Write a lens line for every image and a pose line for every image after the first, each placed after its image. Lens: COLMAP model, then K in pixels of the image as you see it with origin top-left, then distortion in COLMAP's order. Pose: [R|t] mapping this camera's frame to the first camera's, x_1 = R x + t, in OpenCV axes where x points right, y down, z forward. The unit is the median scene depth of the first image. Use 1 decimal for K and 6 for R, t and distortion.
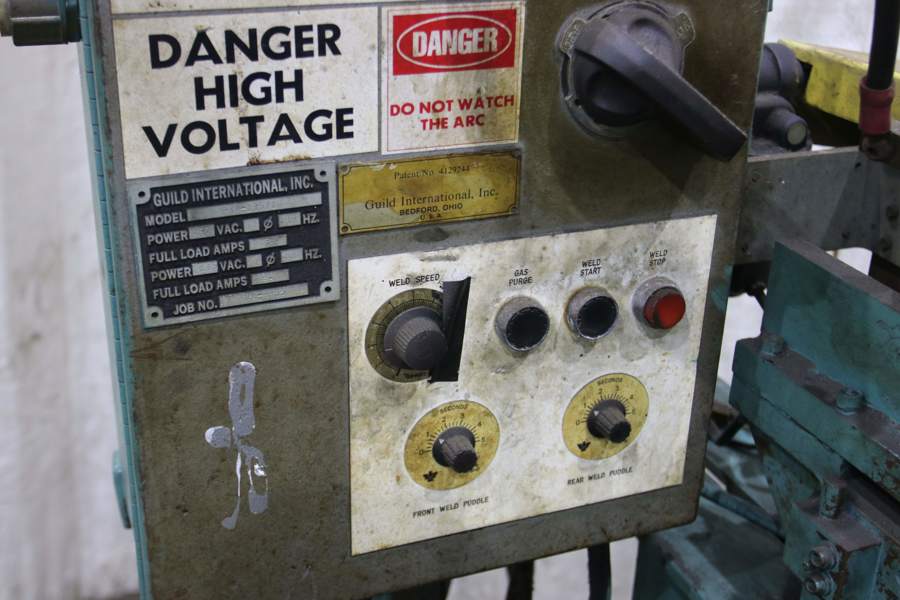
lens RADIAL K [[1149.6, 0, 445.8], [0, 1149.6, 299.3], [0, 0, 1]] dist [-0.038275, 0.000000]
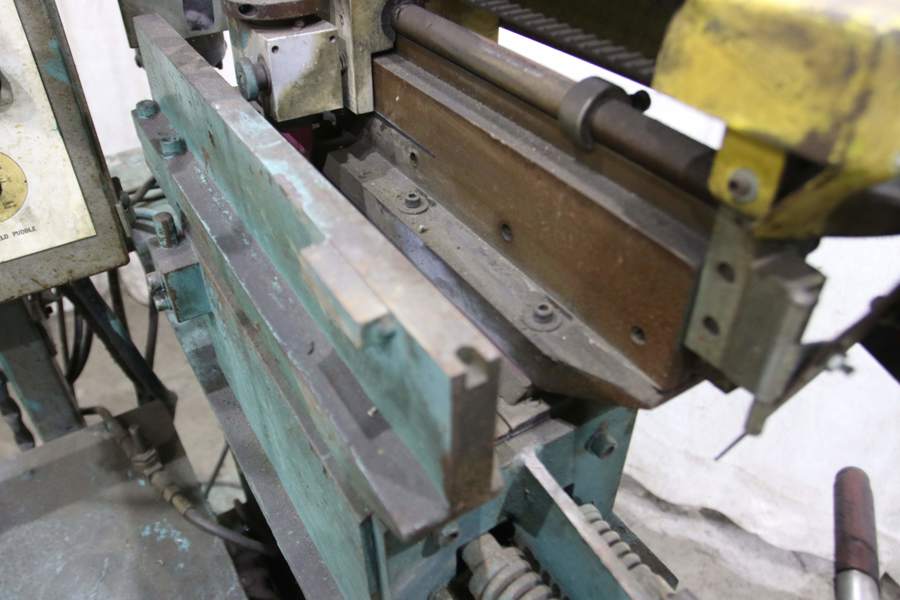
lens RADIAL K [[686.3, 0, 446.8], [0, 686.3, 298.0], [0, 0, 1]] dist [-0.040079, -0.003634]
pose [[0.980969, -0.141096, 0.133386, 0.587314], [0.105908, 0.964608, 0.241484, 0.113673], [-0.162738, -0.222762, 0.961194, 0.283558]]
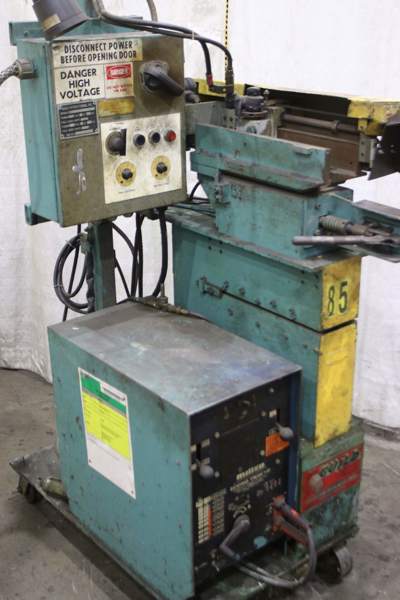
lens RADIAL K [[830.4, 0, 202.5], [0, 830.4, 300.0], [0, 0, 1]] dist [0.020317, 0.000000]
pose [[0.957034, -0.143075, 0.252221, -0.608274], [0.156229, 0.987176, -0.032813, 0.794363], [-0.244292, 0.070807, 0.967113, -2.118652]]
